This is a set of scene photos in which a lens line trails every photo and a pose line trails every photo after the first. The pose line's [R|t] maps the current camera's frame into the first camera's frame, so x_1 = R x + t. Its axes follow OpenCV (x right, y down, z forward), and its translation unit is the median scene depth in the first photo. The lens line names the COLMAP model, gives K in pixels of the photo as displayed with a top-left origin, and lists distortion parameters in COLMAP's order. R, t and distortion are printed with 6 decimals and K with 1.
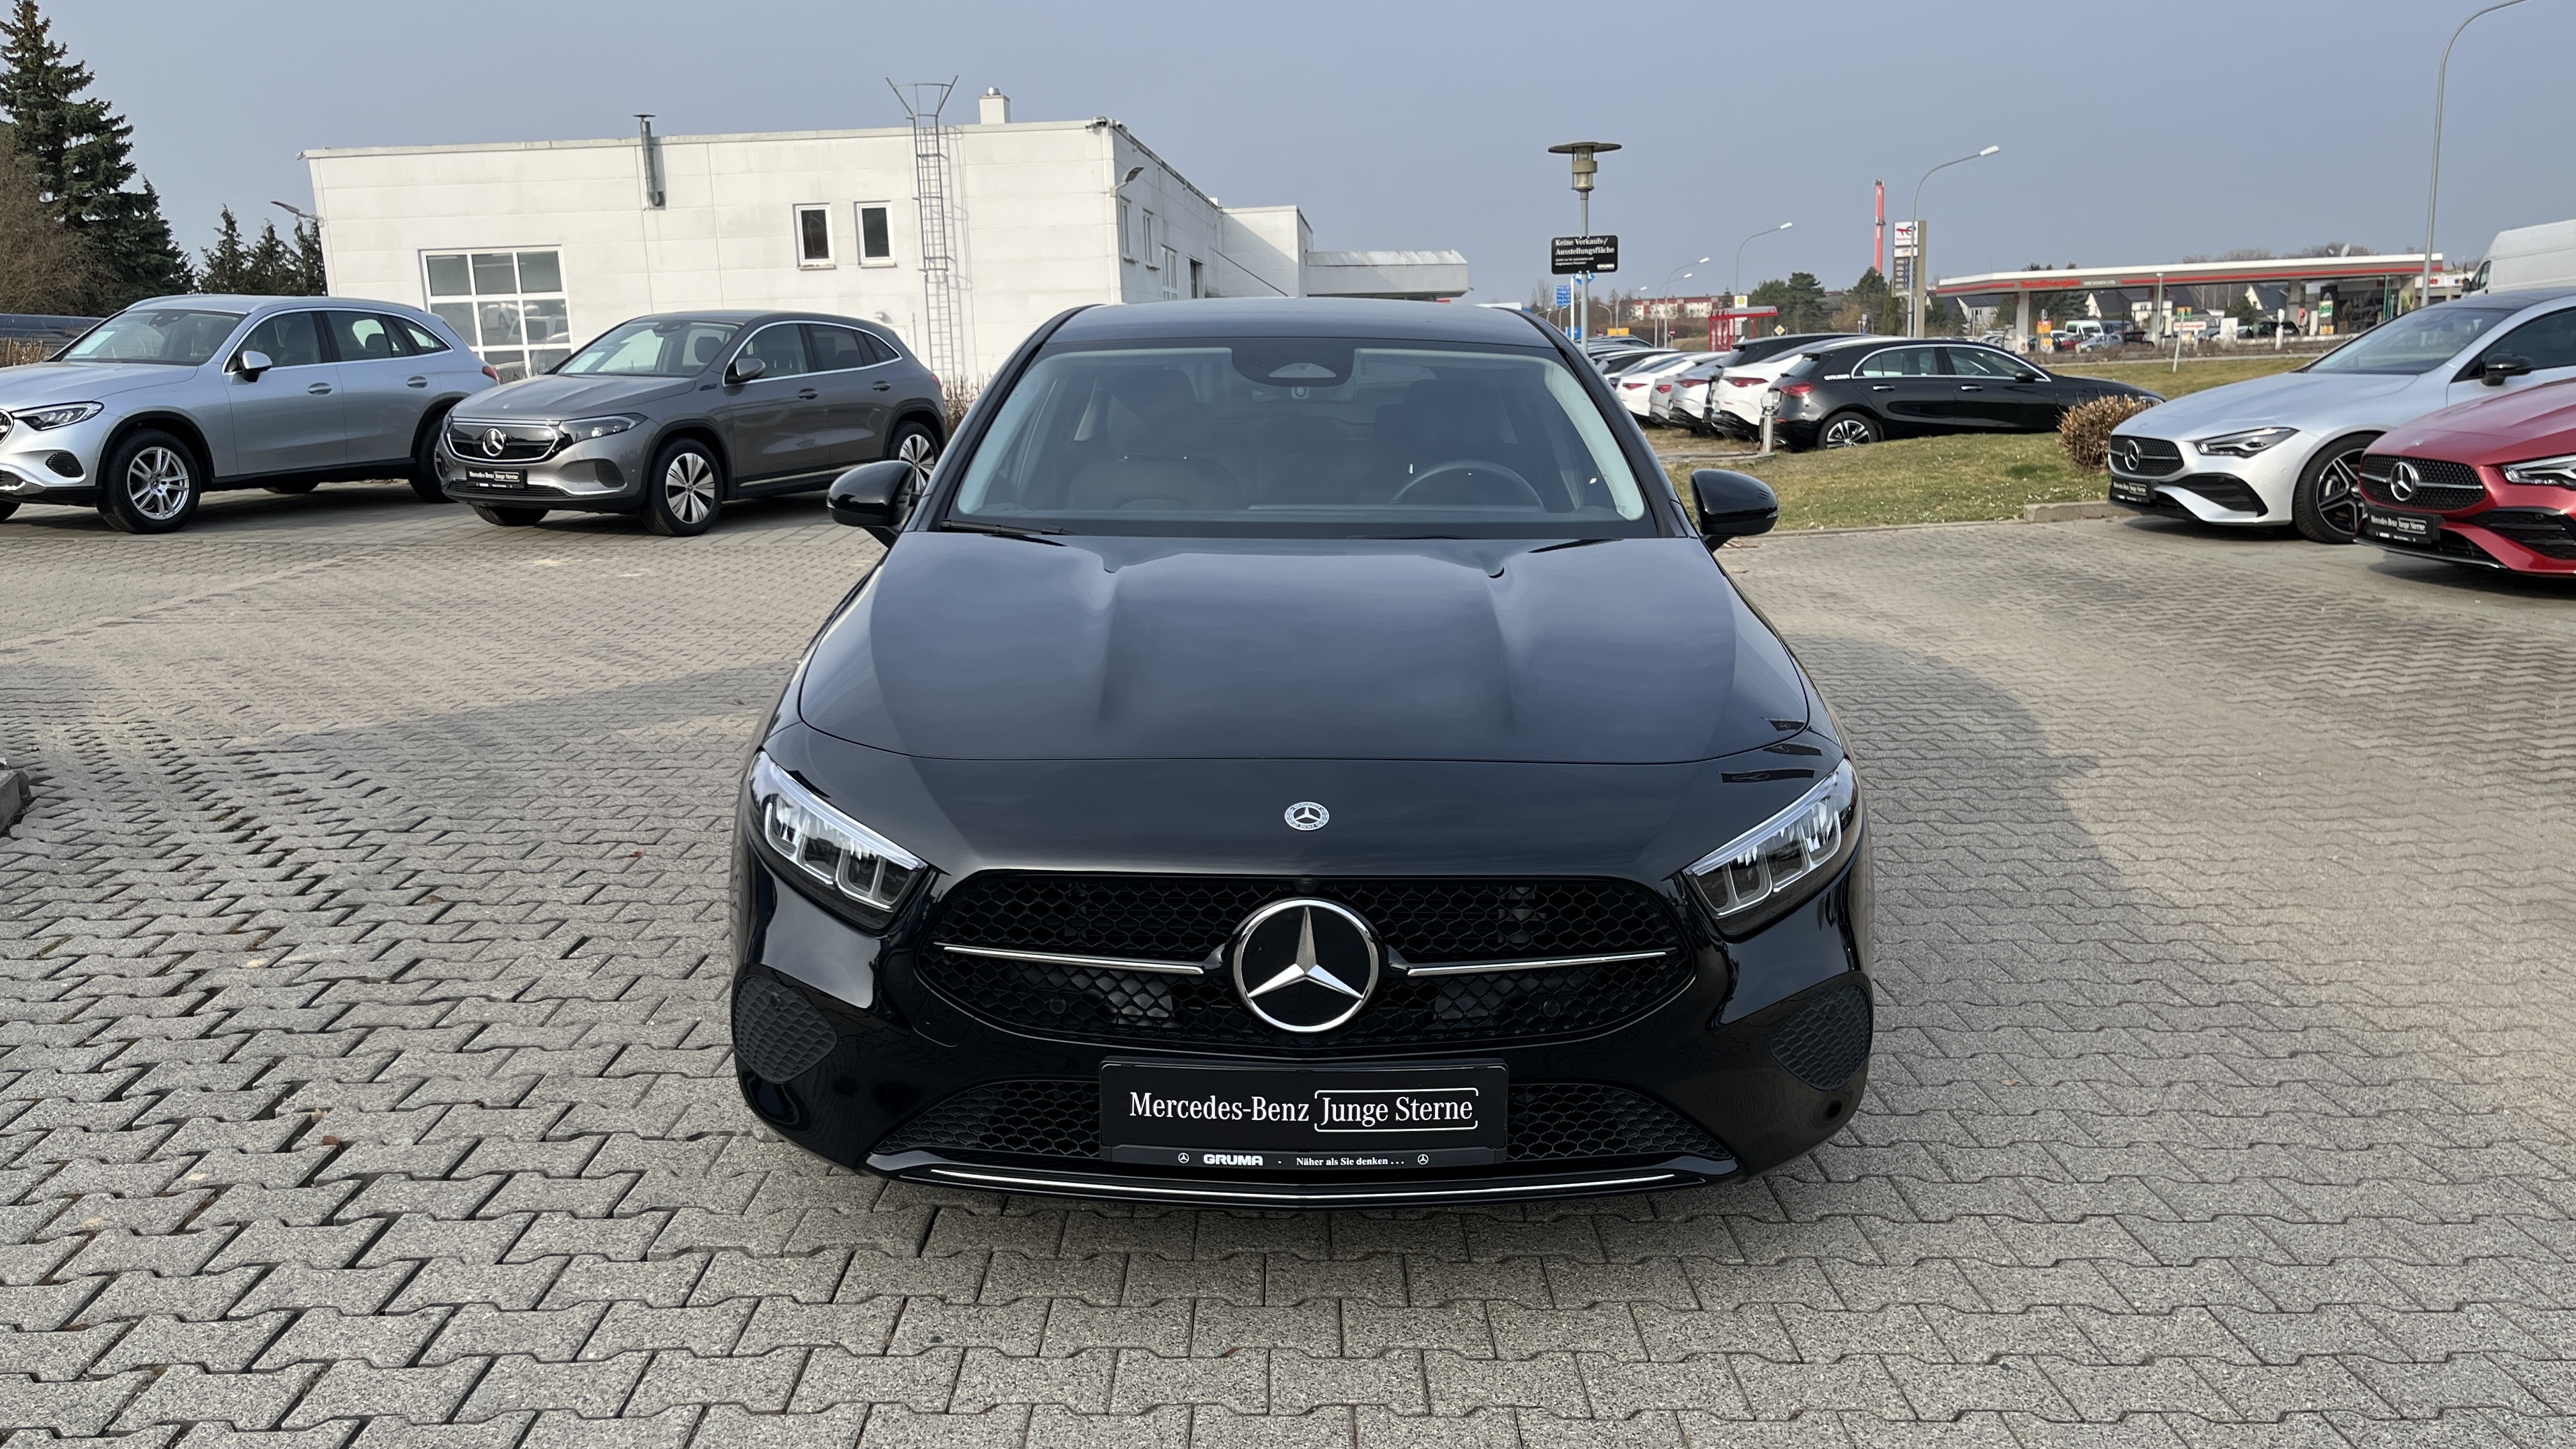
lens RADIAL K [[1956.4, 0, 1296.1], [0, 1956.4, 728.9], [0, 0, 1]] dist [0.045443, -0.031289]
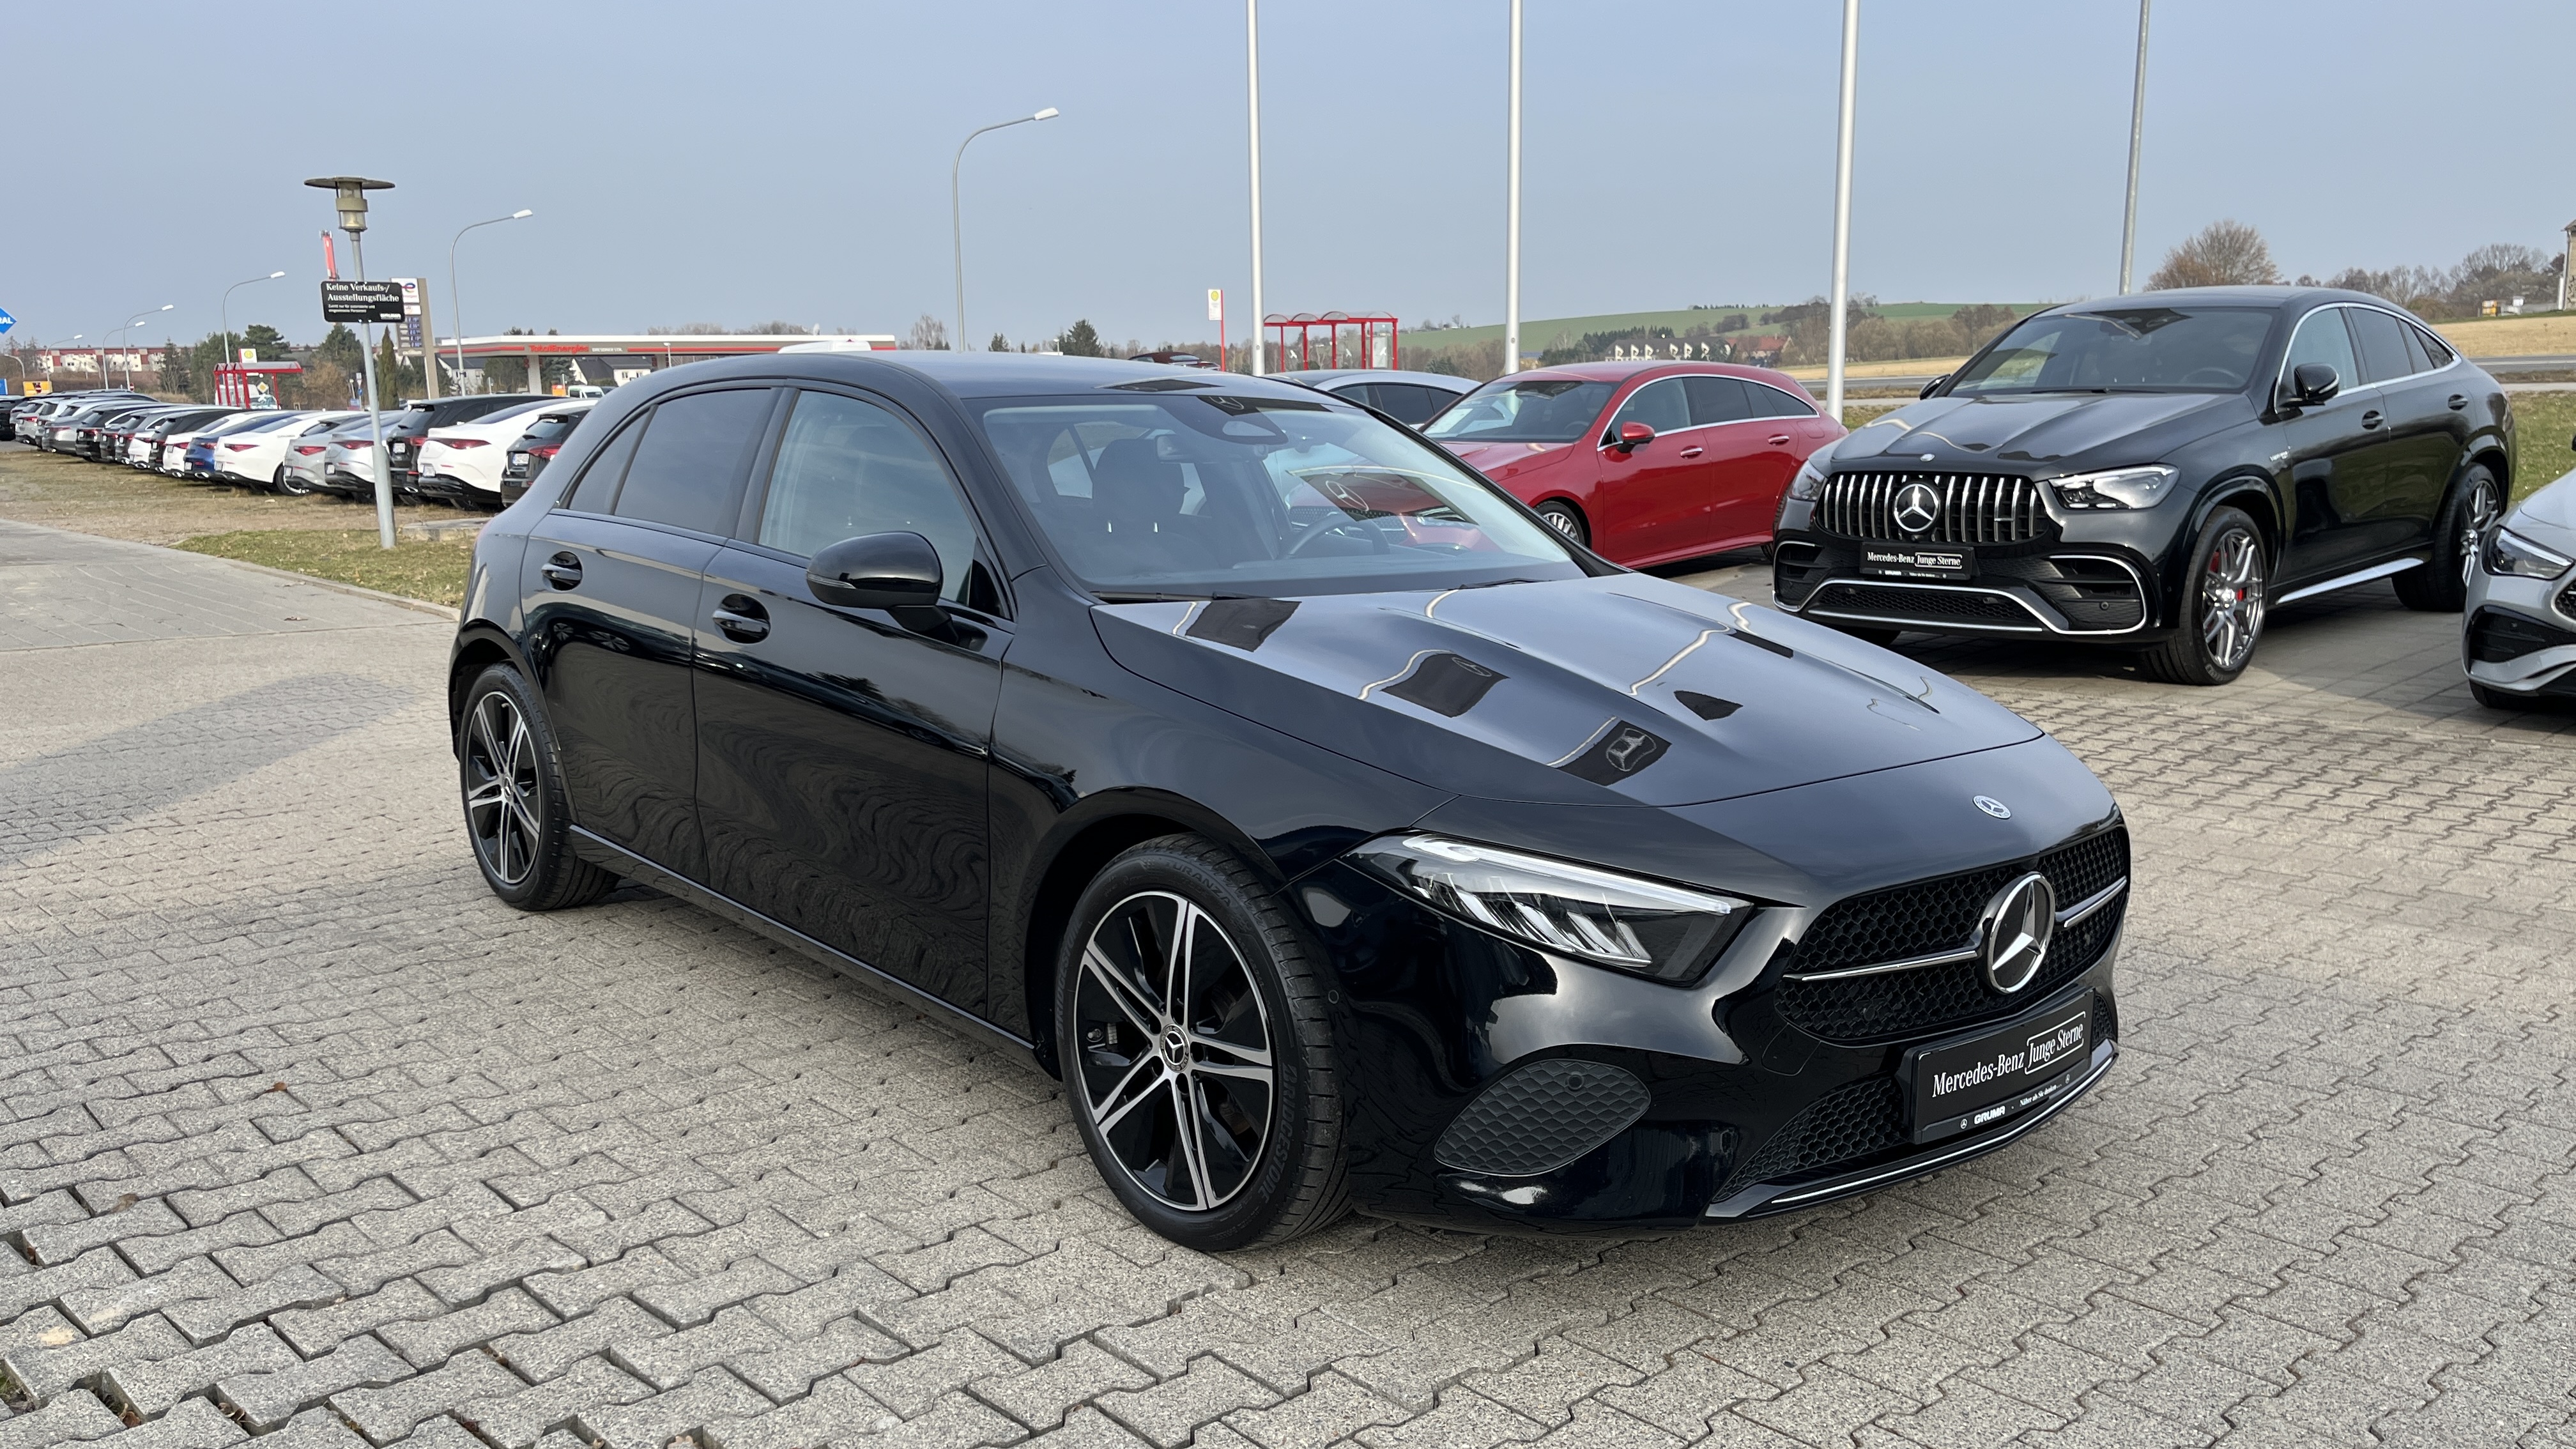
lens RADIAL K [[1956.4, 0, 1279.1], [0, 1956.4, 733.8], [0, 0, 1]] dist [0.045443, -0.031289]
pose [[0.745231, -0.101691, 0.659007, -0.157879], [0.120816, 0.992537, 0.016534, -0.009849], [-0.655770, 0.067297, 0.751955, 0.059586]]
